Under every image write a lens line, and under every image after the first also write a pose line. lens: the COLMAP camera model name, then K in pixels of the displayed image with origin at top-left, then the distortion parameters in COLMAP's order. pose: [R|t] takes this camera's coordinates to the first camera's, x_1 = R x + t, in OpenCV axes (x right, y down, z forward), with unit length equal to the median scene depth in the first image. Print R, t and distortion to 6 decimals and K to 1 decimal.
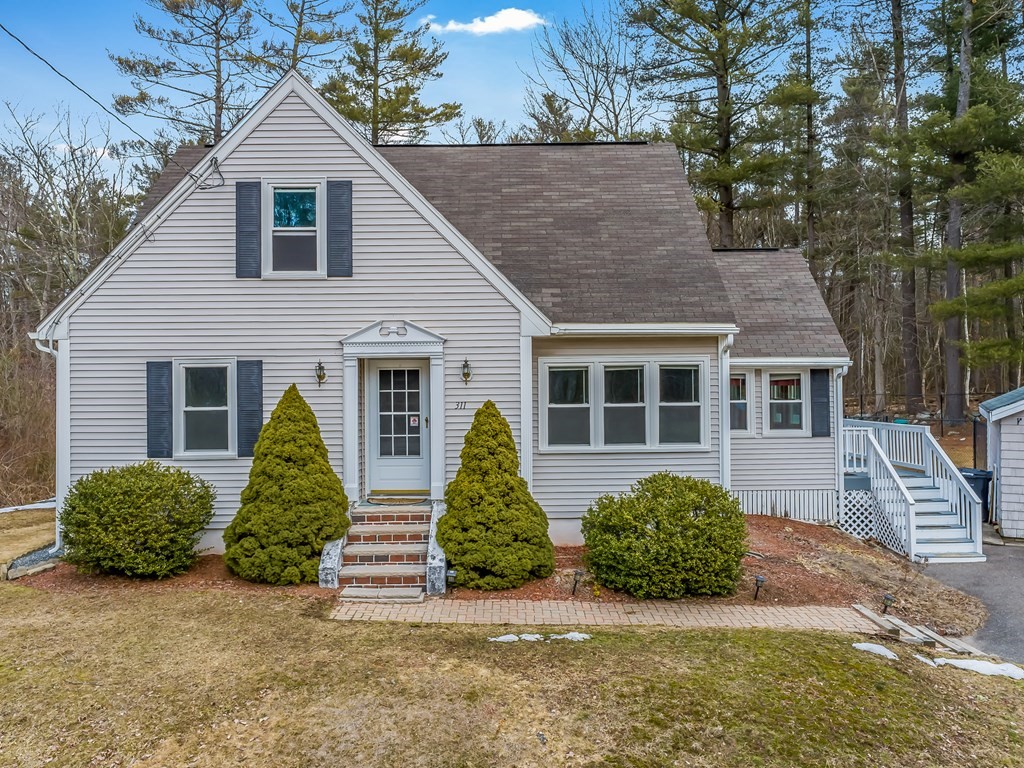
lens RADIAL K [[777.7, 0, 512.0], [0, 777.7, 384.0], [0, 0, 1]] dist [-0.020911, 0.008394]
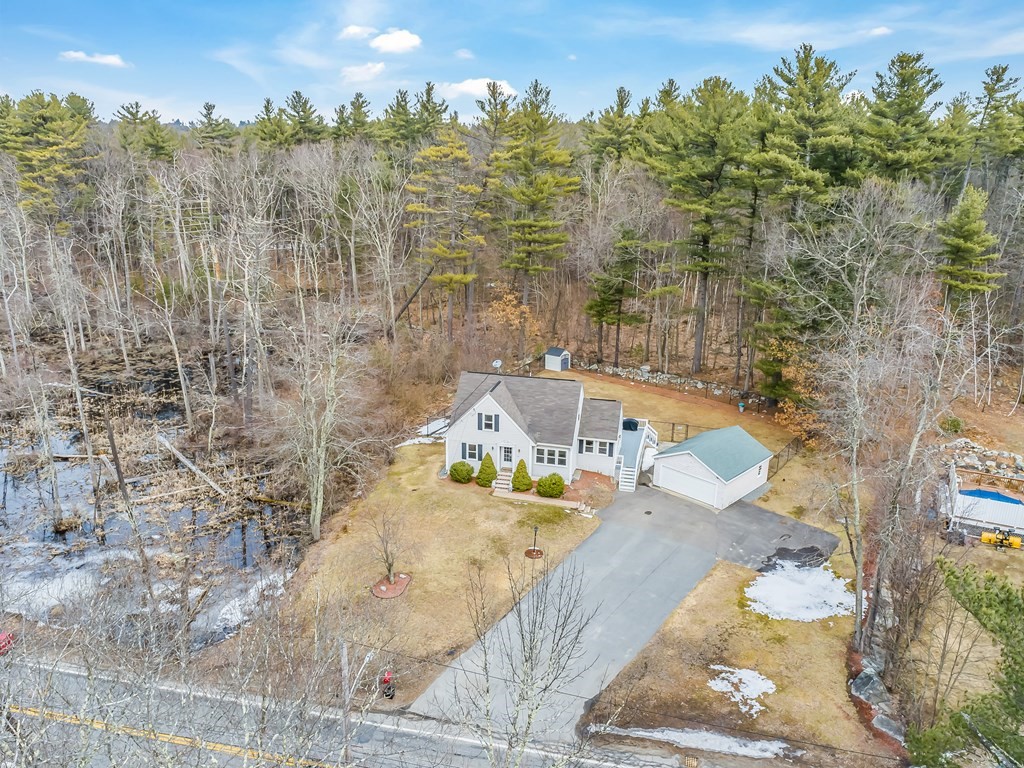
lens RADIAL K [[777.7, 0, 512.0], [0, 777.7, 384.0], [0, 0, 1]] dist [-0.020911, 0.008394]
pose [[0.969462, 0.095637, -0.225827, 1.013371], [-0.021688, 0.950655, 0.309491, -2.020139], [0.244283, -0.295142, 0.923698, -3.656996]]
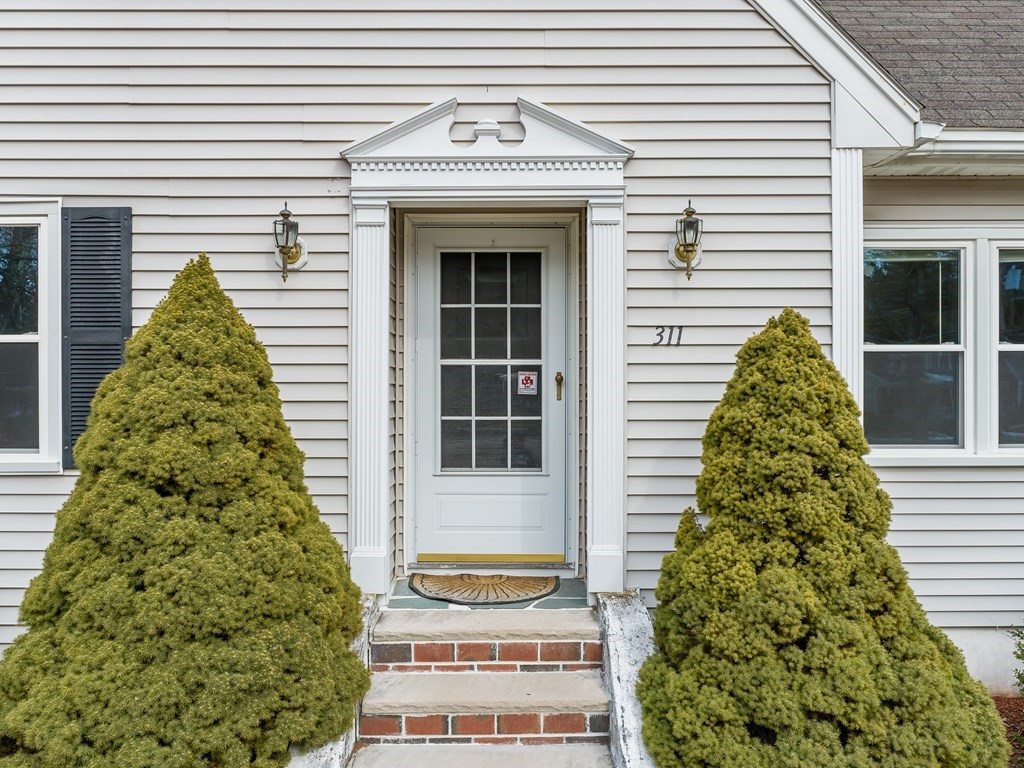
lens RADIAL K [[777.7, 0, 512.0], [0, 777.7, 384.0], [0, 0, 1]] dist [-0.020911, 0.008394]
pose [[0.999893, 0.009108, -0.011488, -0.130814], [-0.009062, 0.999951, 0.004077, 0.047888], [0.011525, -0.003973, 0.999926, 0.608729]]
